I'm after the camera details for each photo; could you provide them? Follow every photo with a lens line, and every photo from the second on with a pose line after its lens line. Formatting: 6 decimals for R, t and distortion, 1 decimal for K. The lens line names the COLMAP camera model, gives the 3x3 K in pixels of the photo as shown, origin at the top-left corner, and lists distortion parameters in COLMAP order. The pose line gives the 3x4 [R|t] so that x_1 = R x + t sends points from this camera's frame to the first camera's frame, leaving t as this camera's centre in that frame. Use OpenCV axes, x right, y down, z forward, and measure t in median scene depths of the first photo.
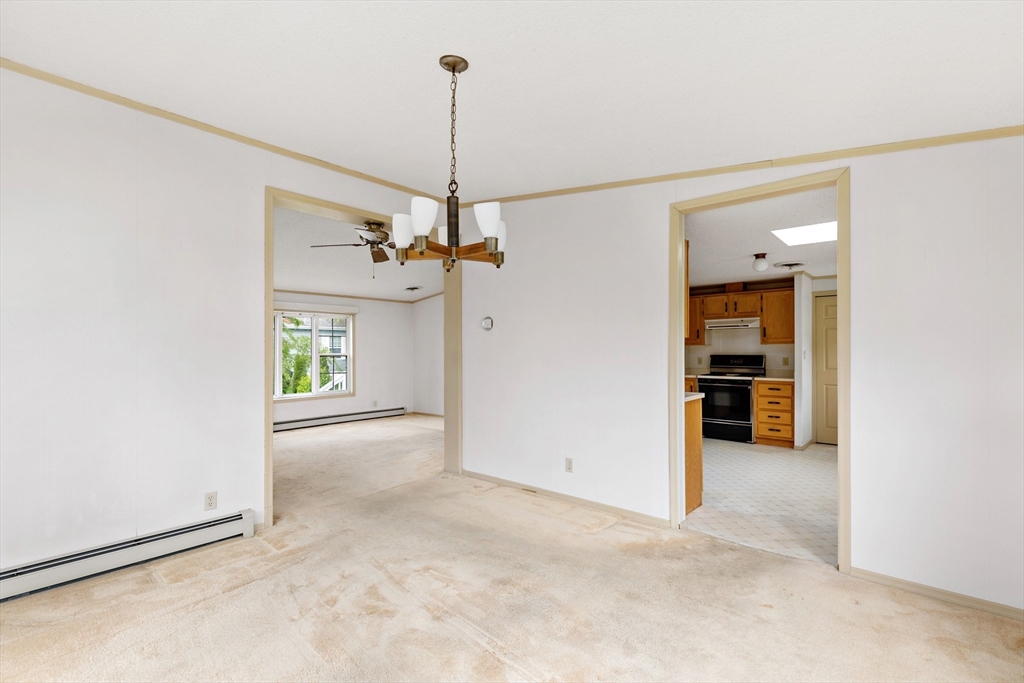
lens RADIAL K [[465.5, 0, 521.6], [0, 465.5, 341.6], [0, 0, 1]] dist [0.010442, -0.002143]
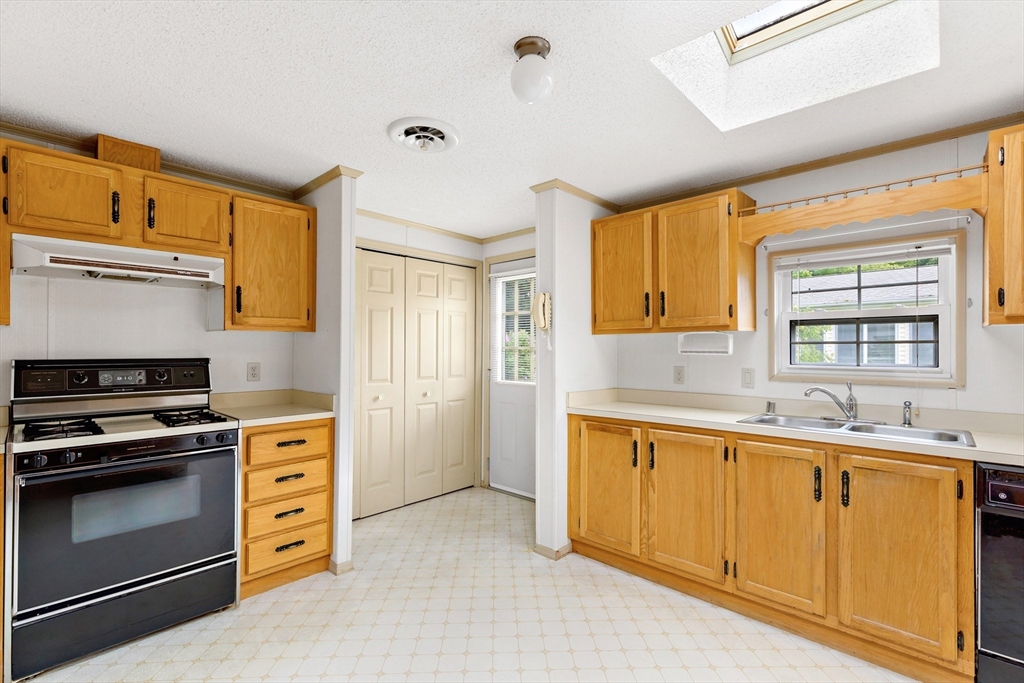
lens RADIAL K [[465.5, 0, 514.5], [0, 465.5, 346.3], [0, 0, 1]] dist [0.010442, -0.002143]
pose [[0.043846, 0.005375, 0.999024, 0.145247], [-0.027341, 0.999617, -0.004178, 0.014904], [-0.998664, -0.027131, 0.043976, 0.767997]]
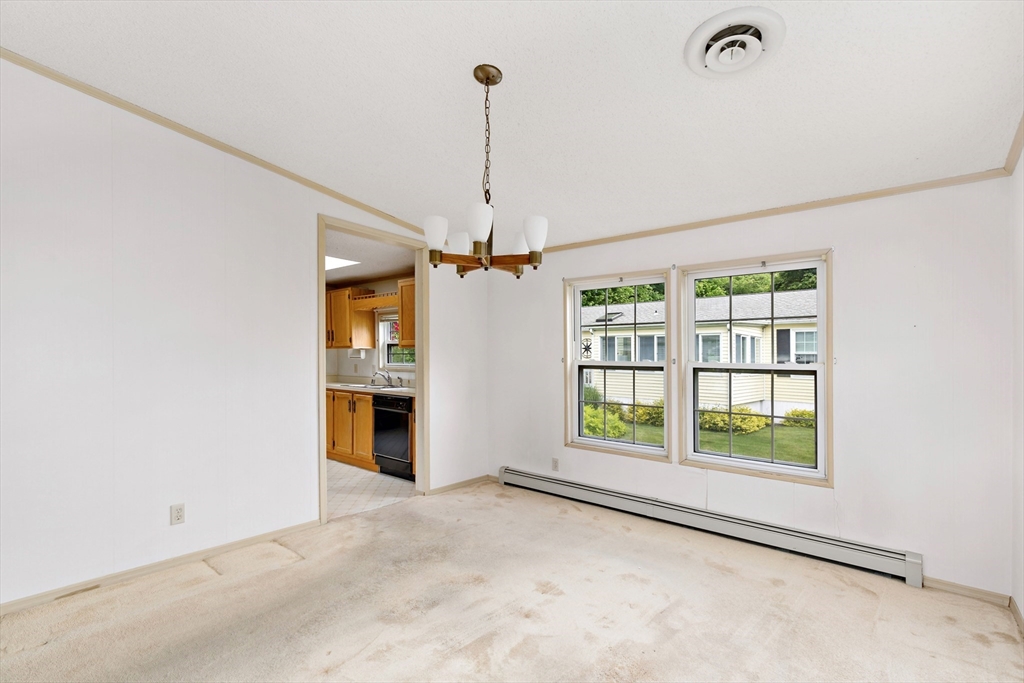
lens RADIAL K [[465.5, 0, 512.3], [0, 465.5, 381.9], [0, 0, 1]] dist [0.010442, -0.002143]
pose [[-0.011074, -0.055227, 0.998412, -0.372327], [-0.032866, 0.997954, 0.054837, 0.000298], [-0.999398, -0.032206, -0.012867, 0.299404]]
